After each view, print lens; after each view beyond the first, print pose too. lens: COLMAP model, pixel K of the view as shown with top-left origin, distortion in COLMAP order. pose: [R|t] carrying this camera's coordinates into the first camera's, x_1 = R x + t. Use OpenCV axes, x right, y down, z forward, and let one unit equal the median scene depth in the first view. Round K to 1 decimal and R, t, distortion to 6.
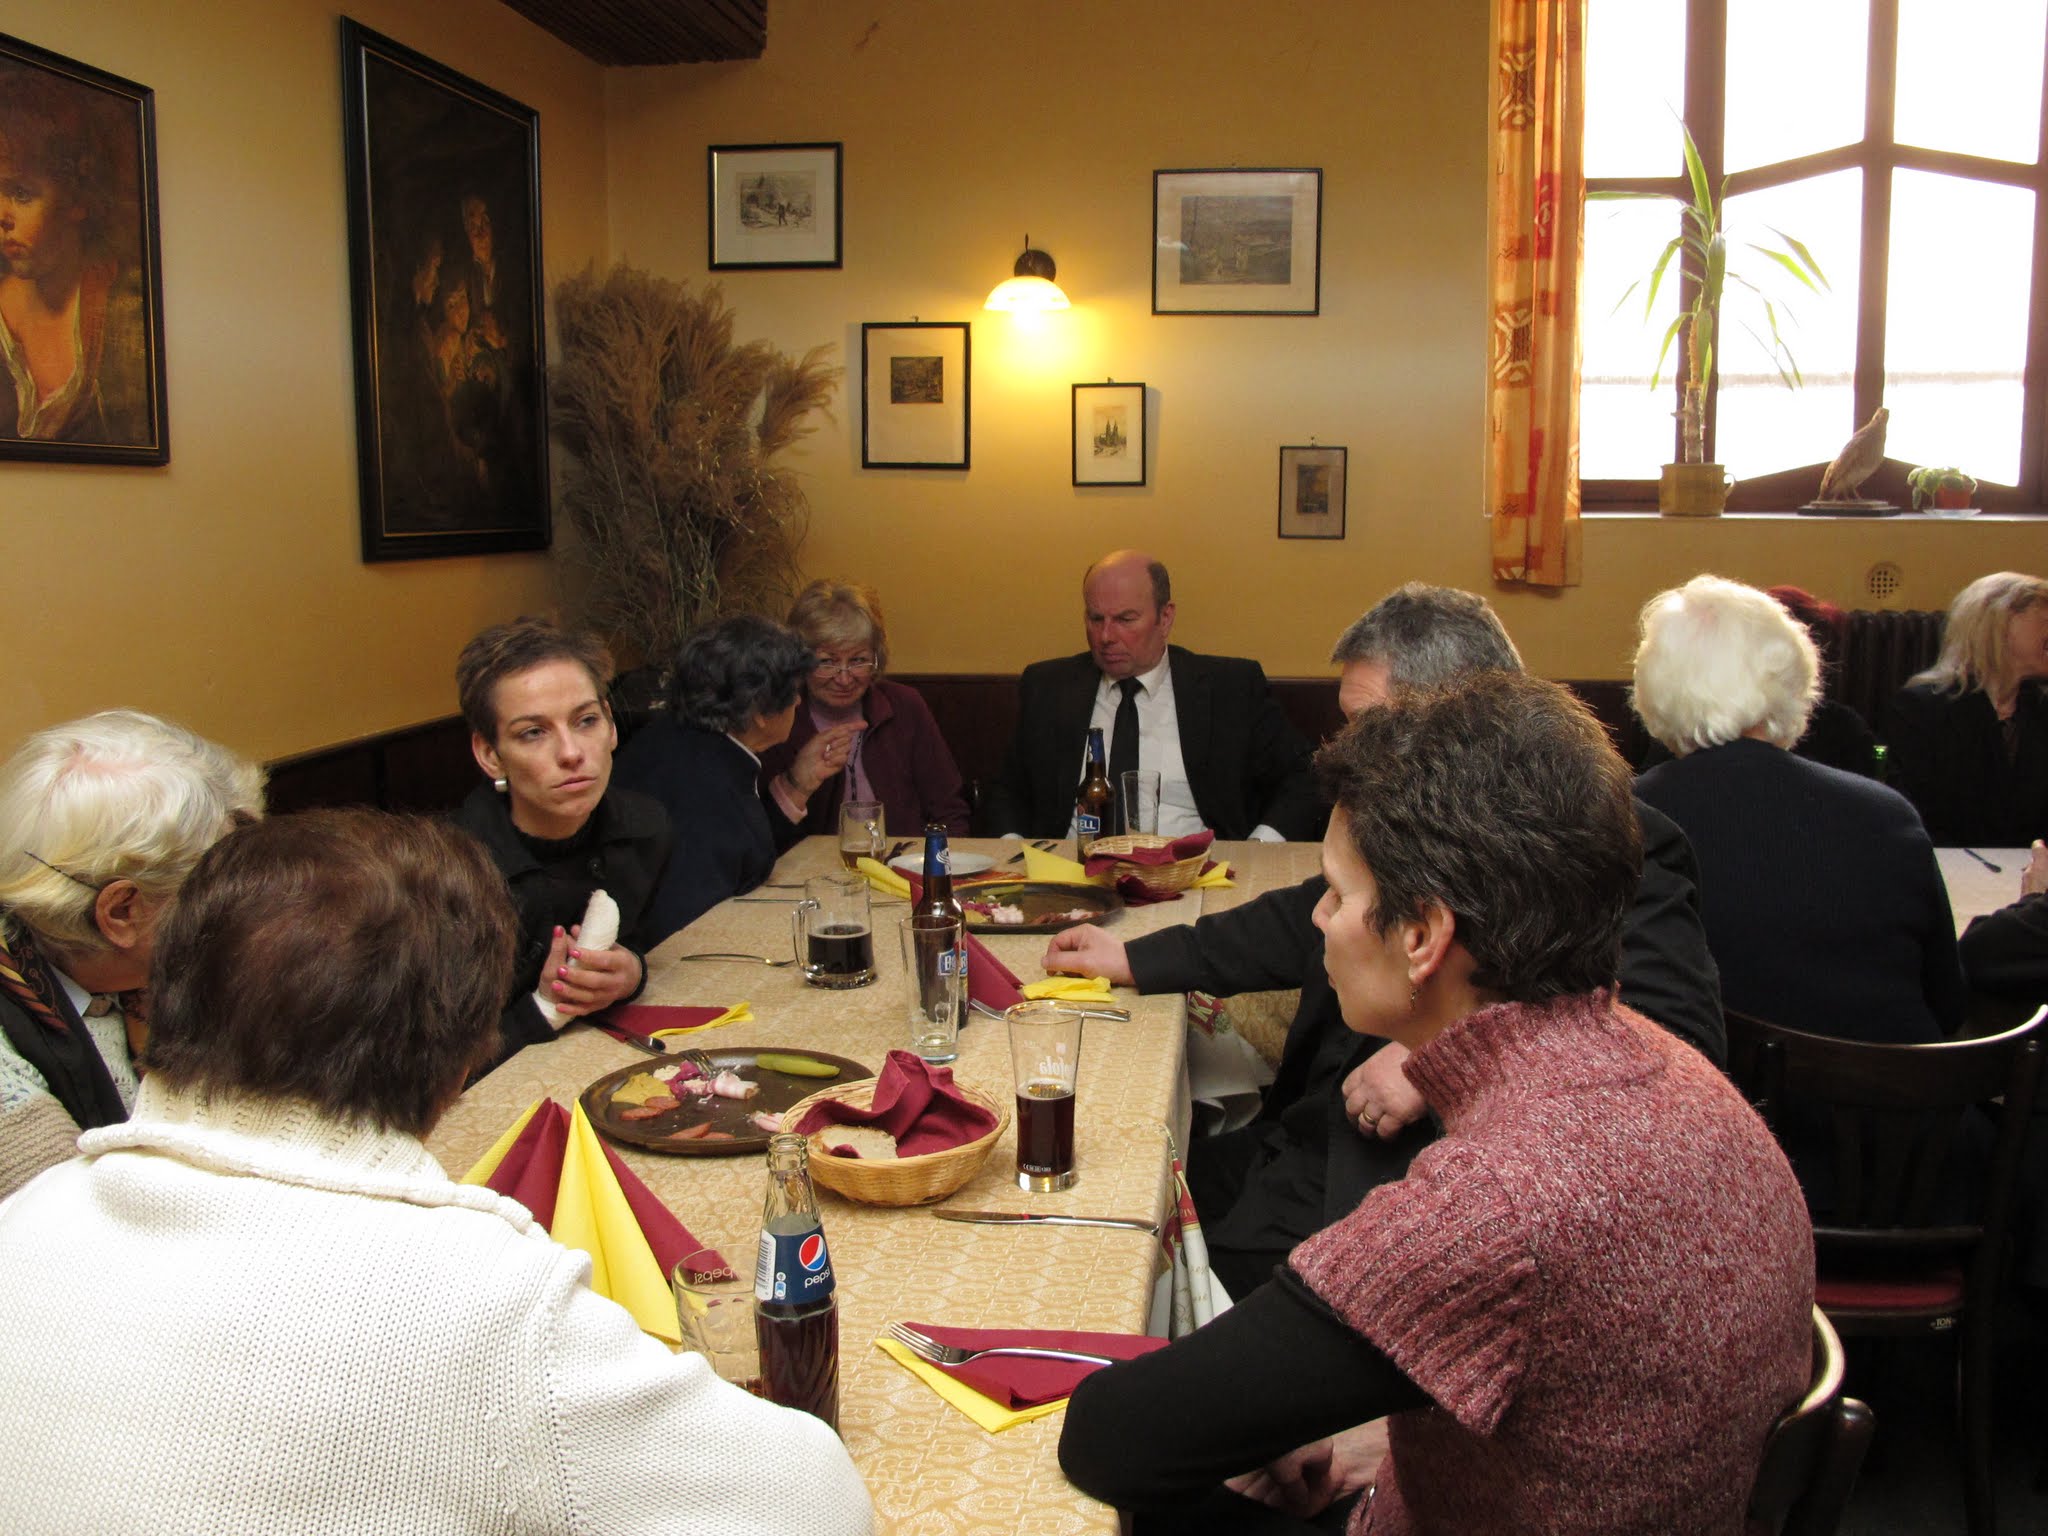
lens RADIAL K [[1705.8, 0, 1034.5], [0, 1705.8, 755.2], [0, 0, 1]] dist [-0.142039, 0.093944]
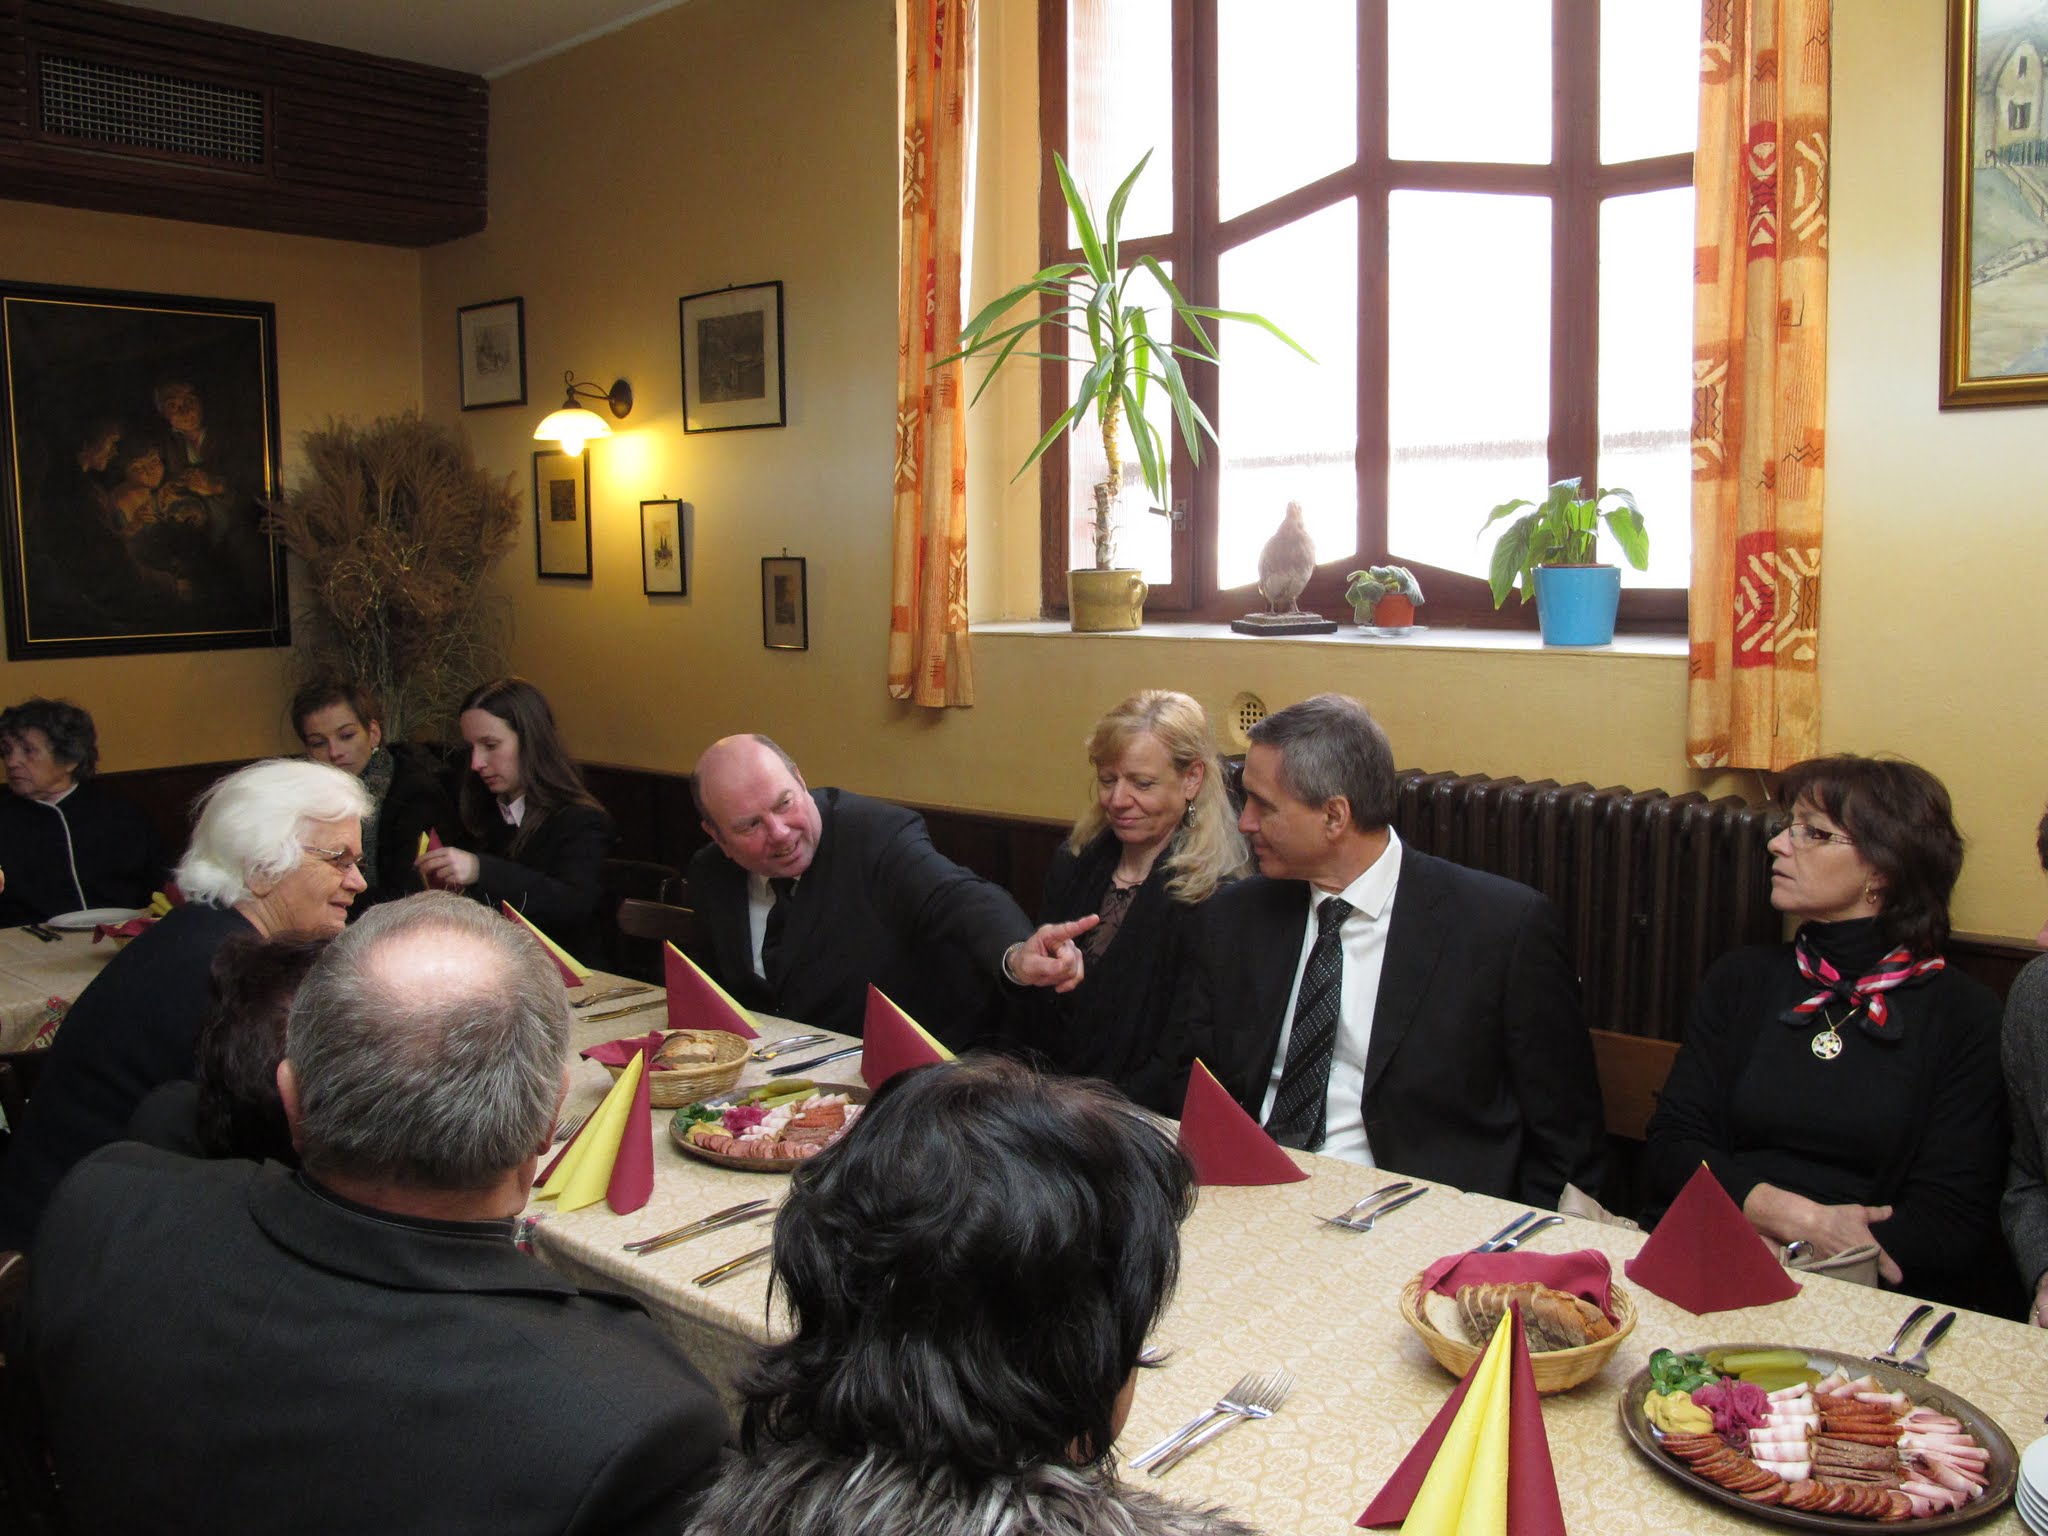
lens RADIAL K [[1705.8, 0, 1029.9], [0, 1705.8, 772.7], [0, 0, 1]] dist [-0.142039, 0.093944]
pose [[0.833777, 0.065379, -0.548217, 0.855851], [-0.074685, 0.997193, 0.005335, -0.072350], [0.547027, 0.036496, 0.836319, 0.246627]]
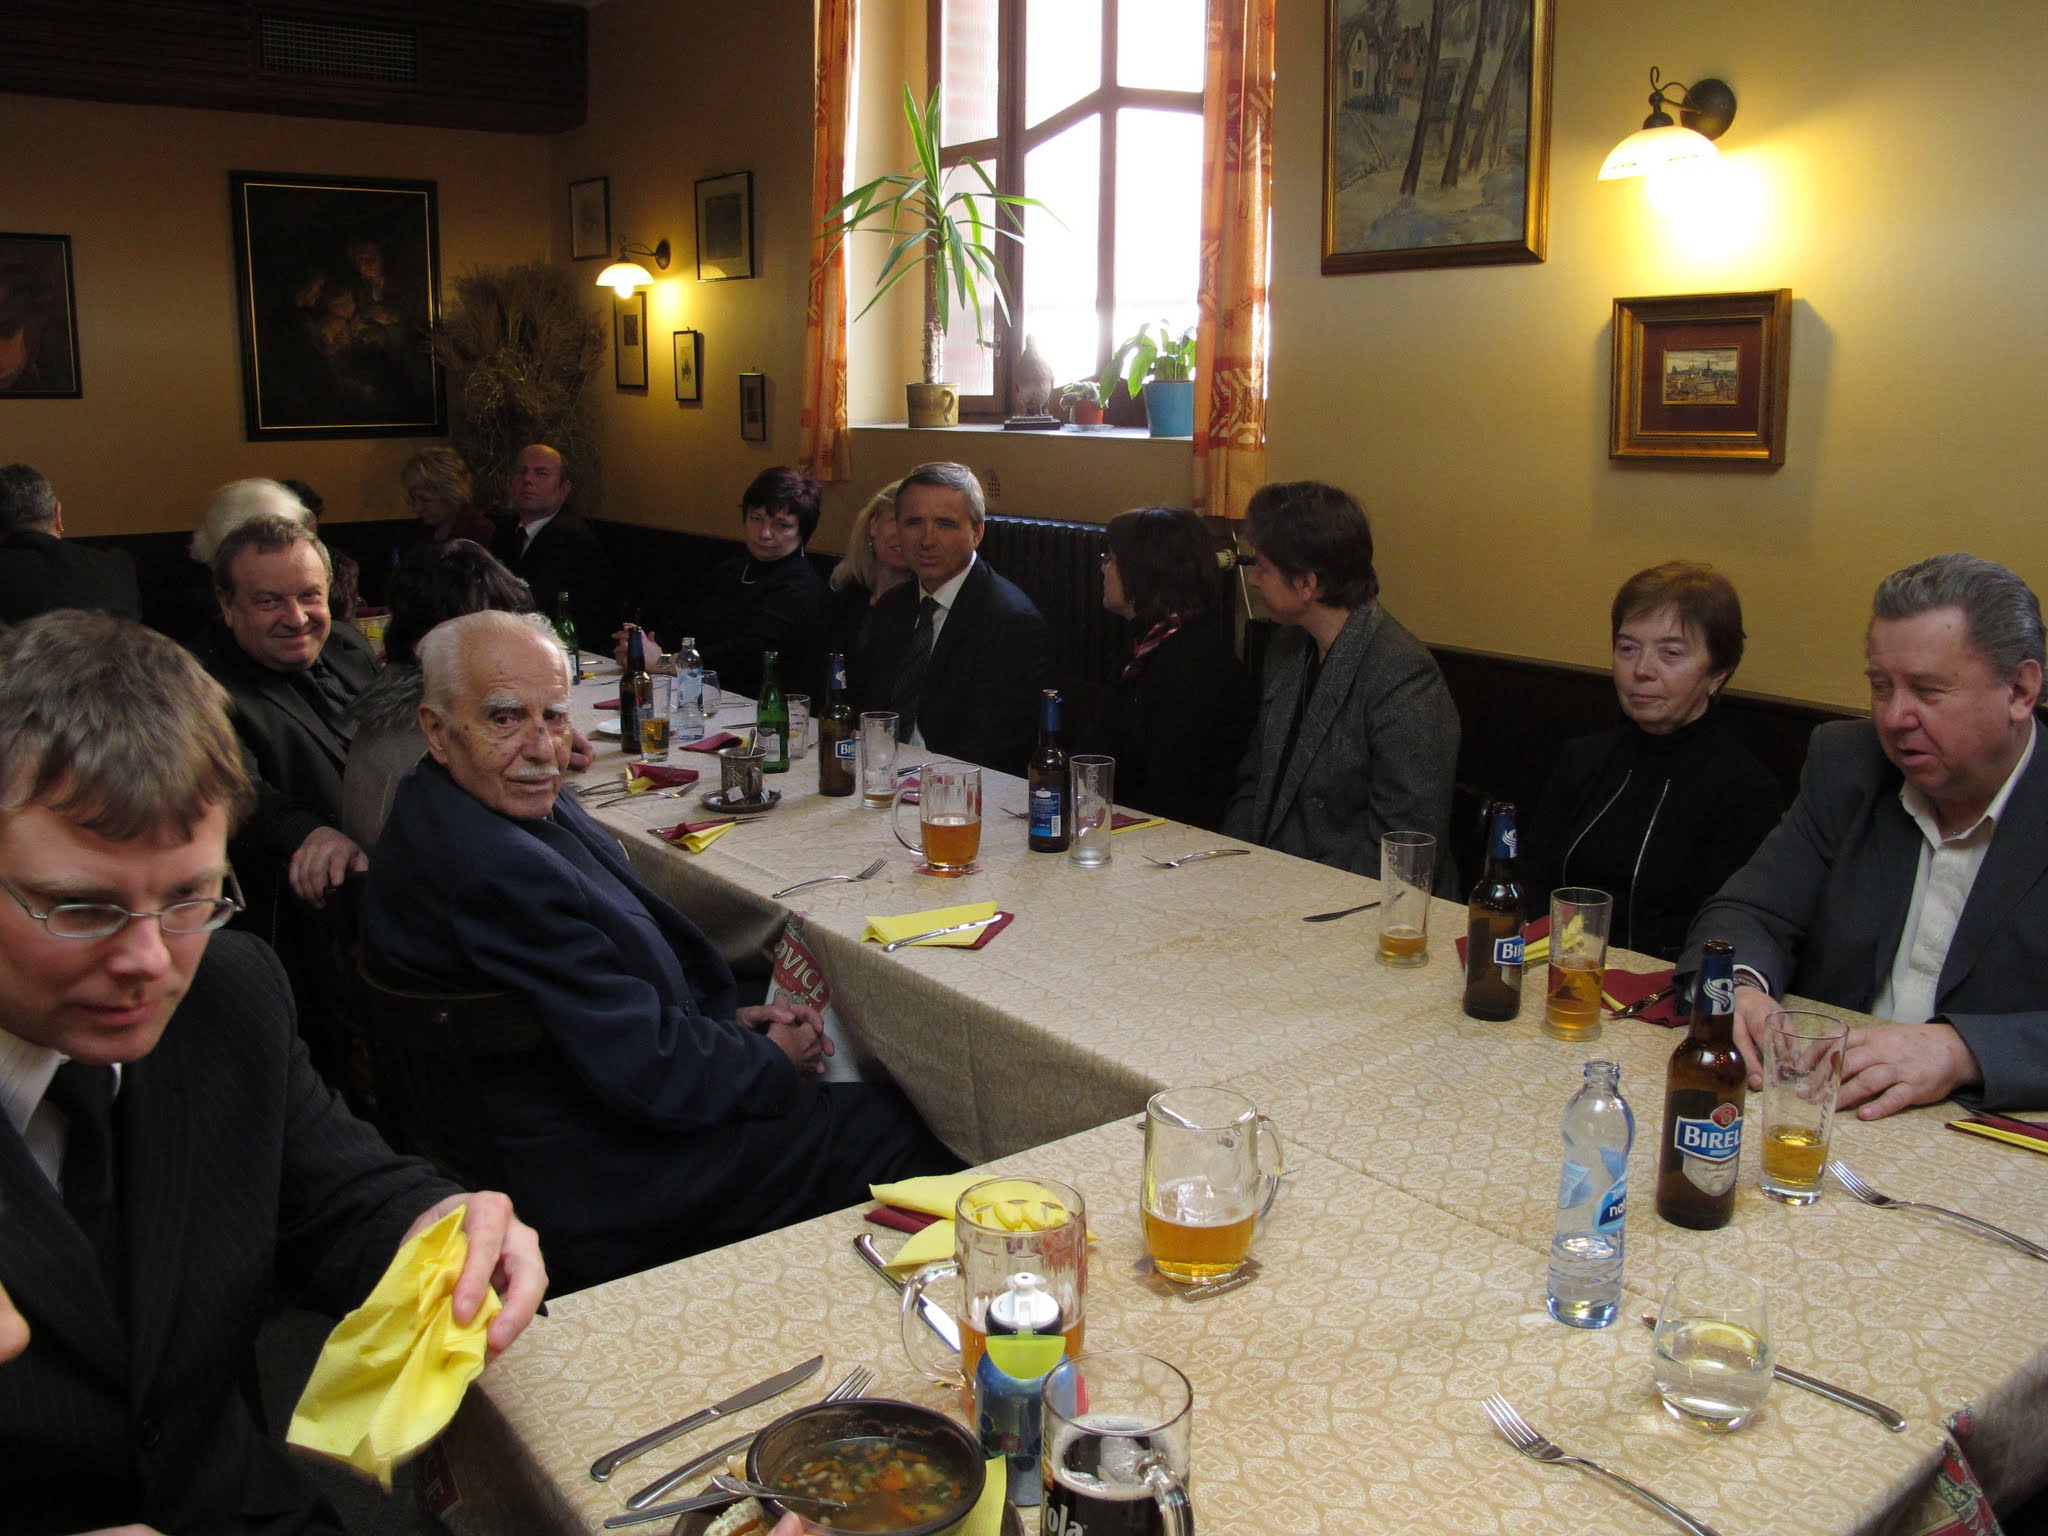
lens RADIAL K [[1754.0, 0, 984.5], [0, 1754.0, 776.4], [0, 0, 1]] dist [-0.133017, 0.065969]
pose [[0.698651, 0.163421, -0.696549, 1.356594], [-0.115425, 0.986556, 0.115687, -0.044657], [0.706090, -0.000425, 0.708121, 0.129192]]
